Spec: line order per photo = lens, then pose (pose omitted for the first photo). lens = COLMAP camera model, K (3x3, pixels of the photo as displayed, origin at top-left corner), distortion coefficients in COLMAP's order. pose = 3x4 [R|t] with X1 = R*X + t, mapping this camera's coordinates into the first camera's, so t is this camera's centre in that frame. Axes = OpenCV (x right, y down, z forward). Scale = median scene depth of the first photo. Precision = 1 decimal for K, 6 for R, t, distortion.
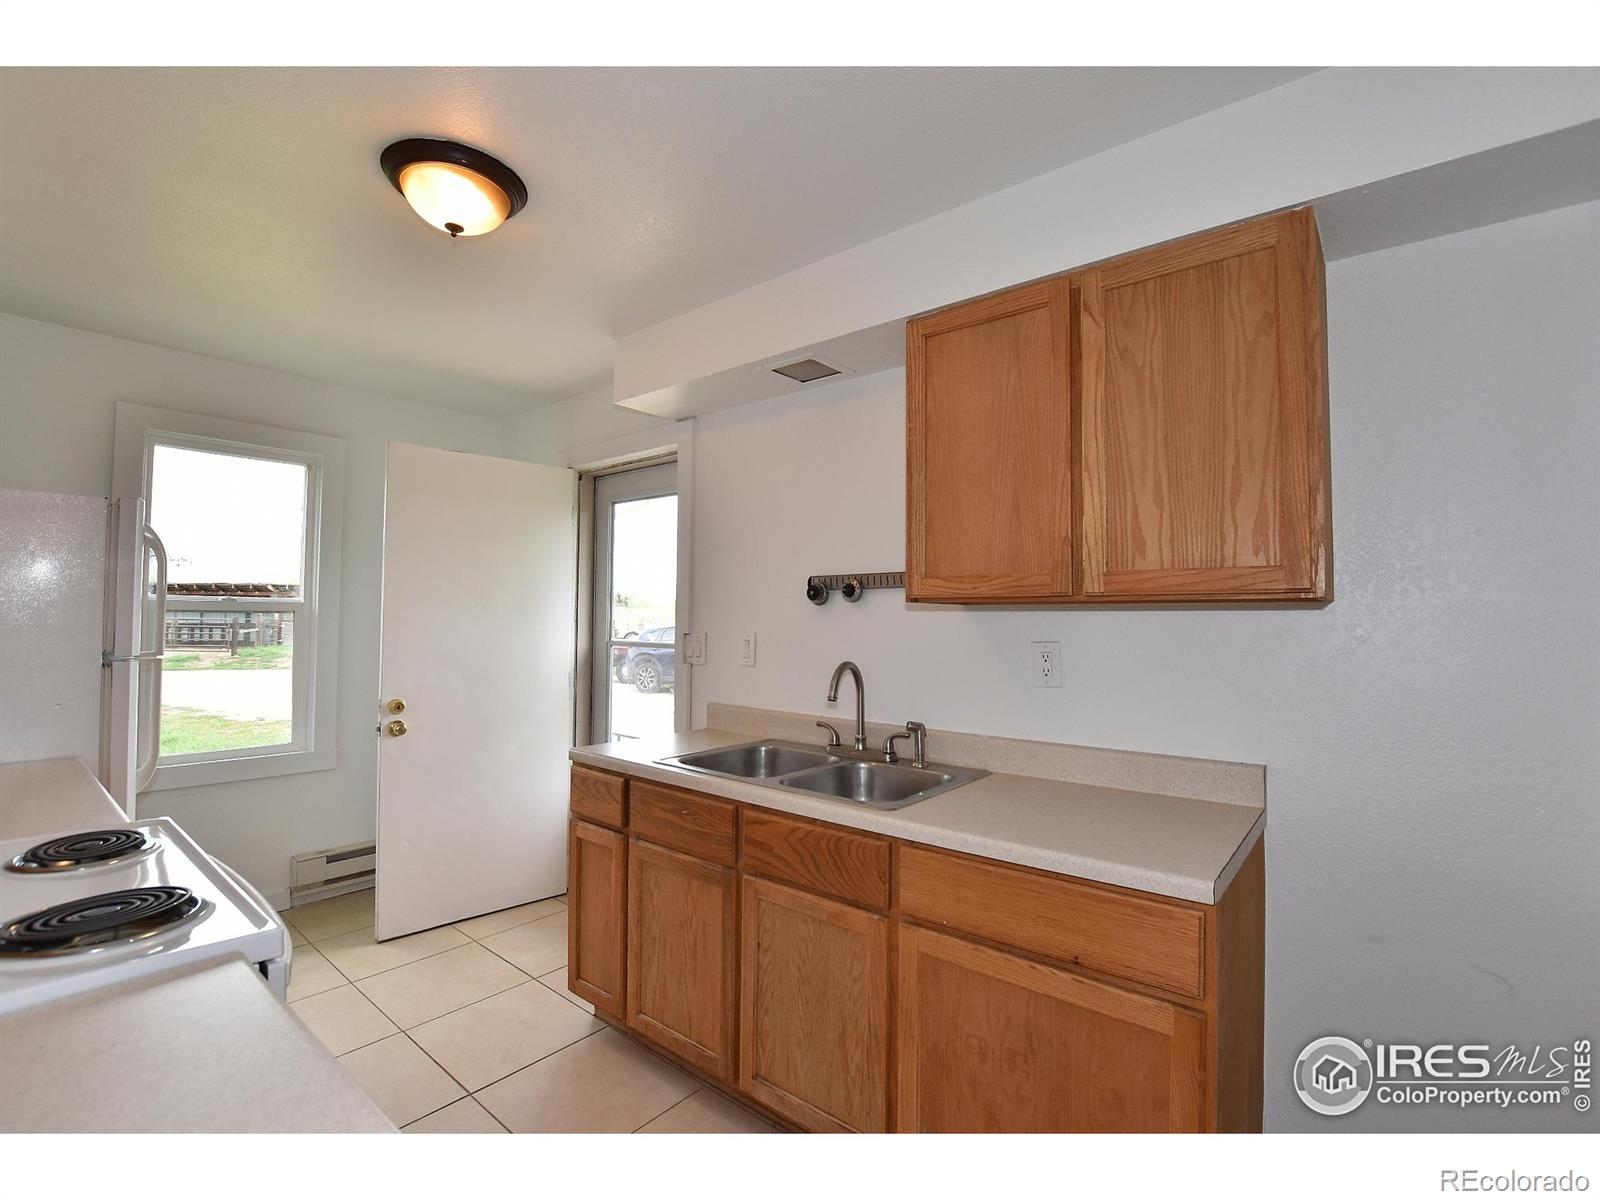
lens RADIAL K [[727.4, 0, 796.3], [0, 727.4, 597.0], [0, 0, 1]] dist [-0.025011, 0.000666]
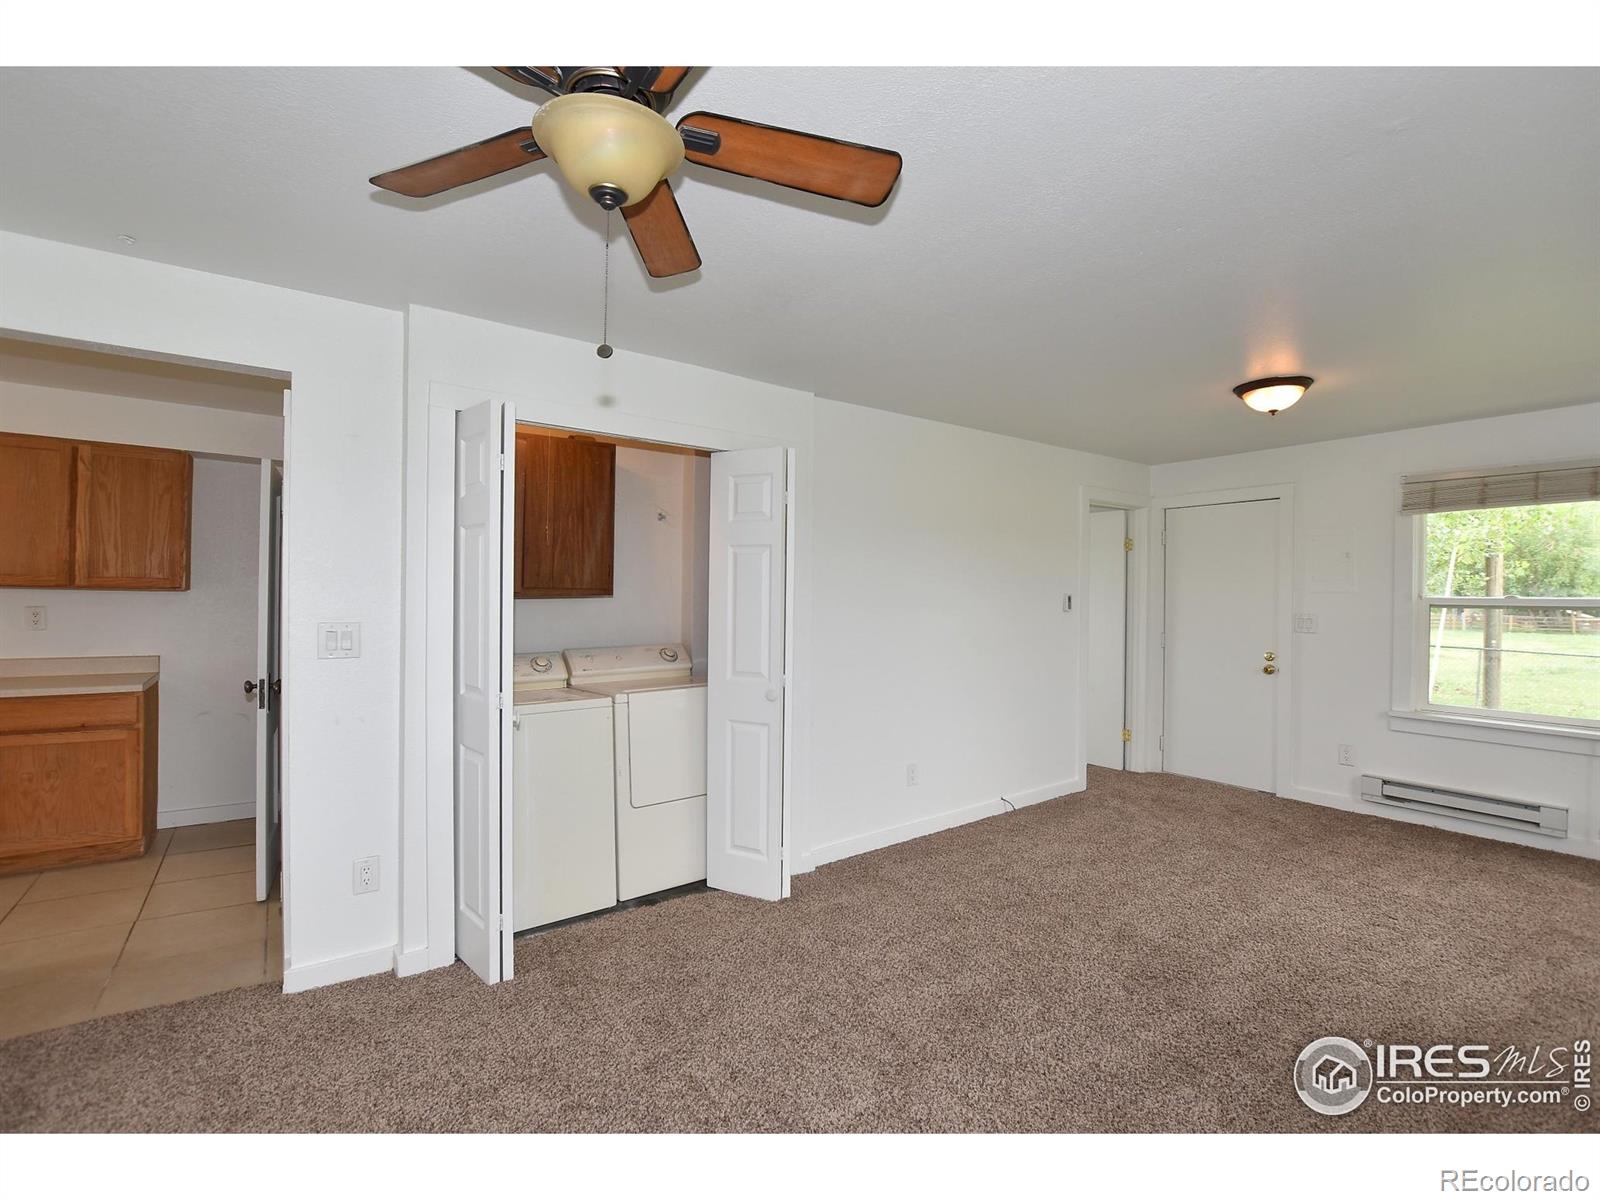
lens RADIAL K [[723.4, 0, 796.9], [0, 723.4, 598.0], [0, 0, 1]] dist [-0.031995, 0.005183]
pose [[0.242034, 0.001507, 0.970267, -1.293856], [-0.048045, 0.998791, 0.010433, -0.105672], [-0.969078, -0.049142, 0.241814, -1.874845]]
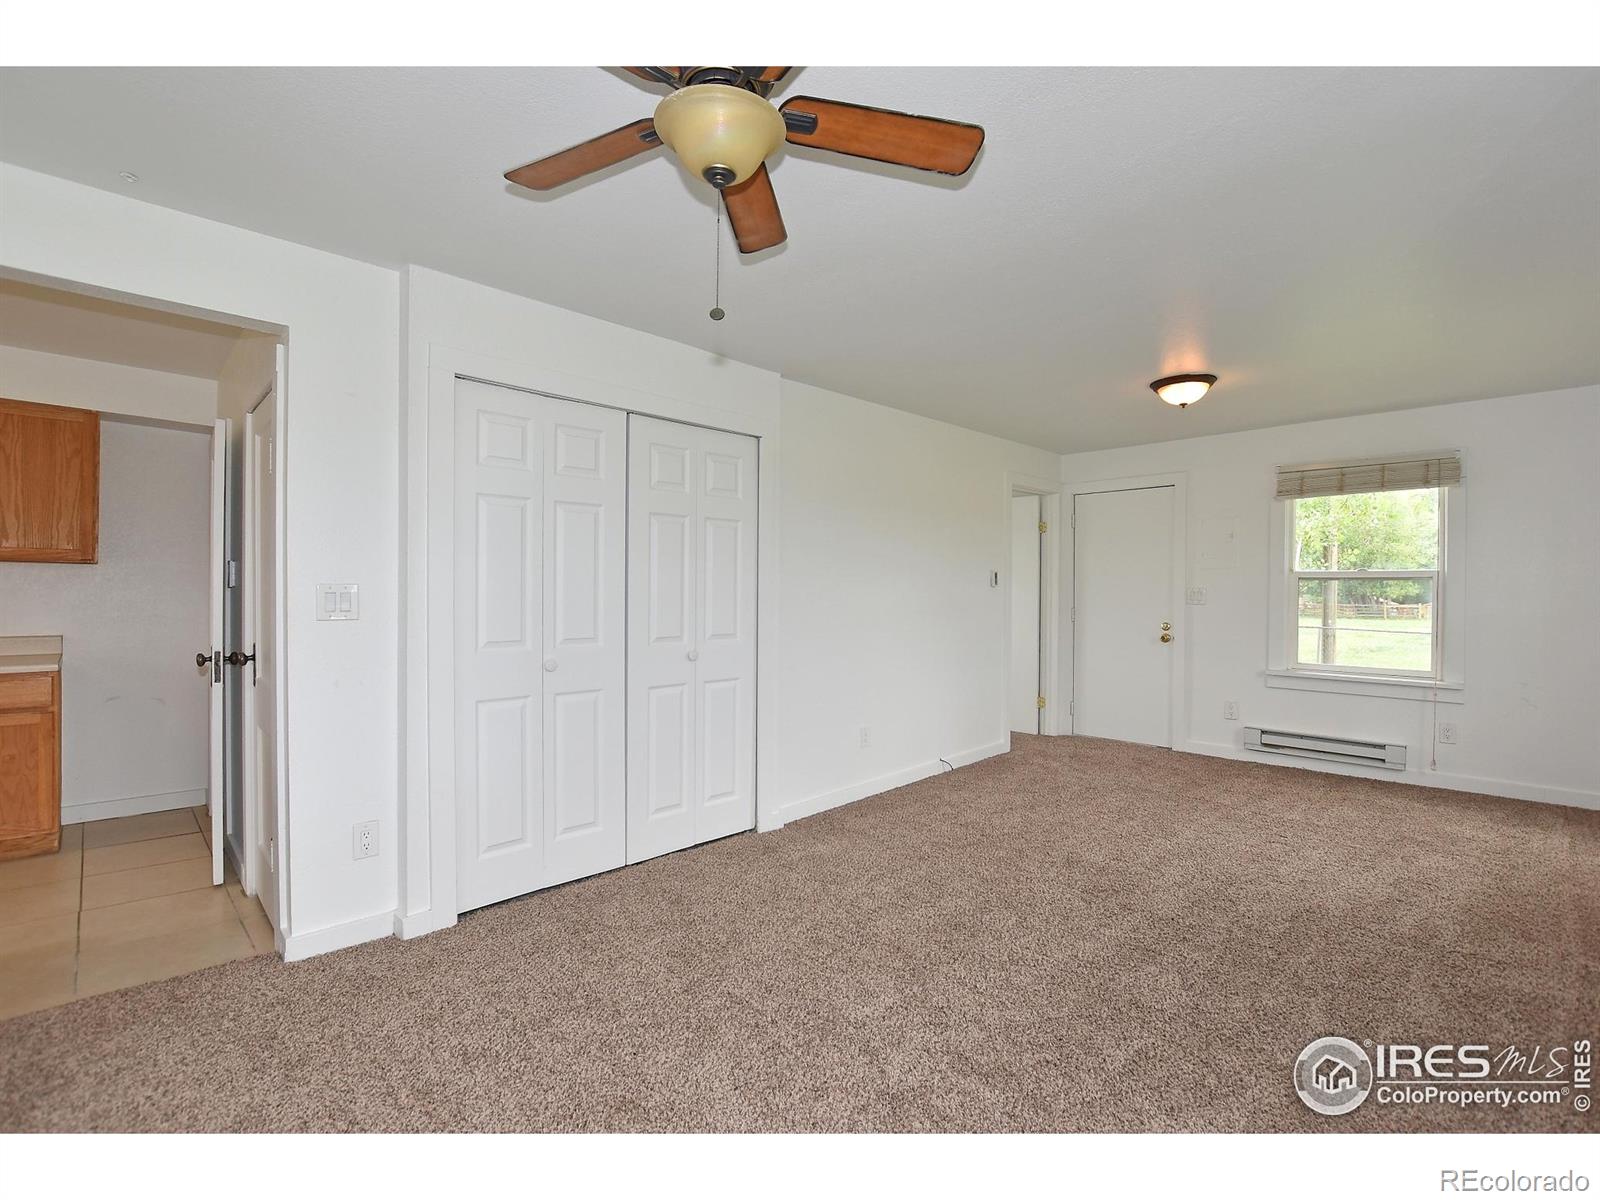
lens RADIAL K [[727.4, 0, 796.3], [0, 727.4, 597.0], [0, 0, 1]] dist [-0.025011, 0.000666]
pose [[0.094707, -0.006715, 0.995483, -1.476769], [-0.044259, 0.998960, 0.010949, -0.016152], [-0.994521, -0.045096, 0.094311, -1.648700]]
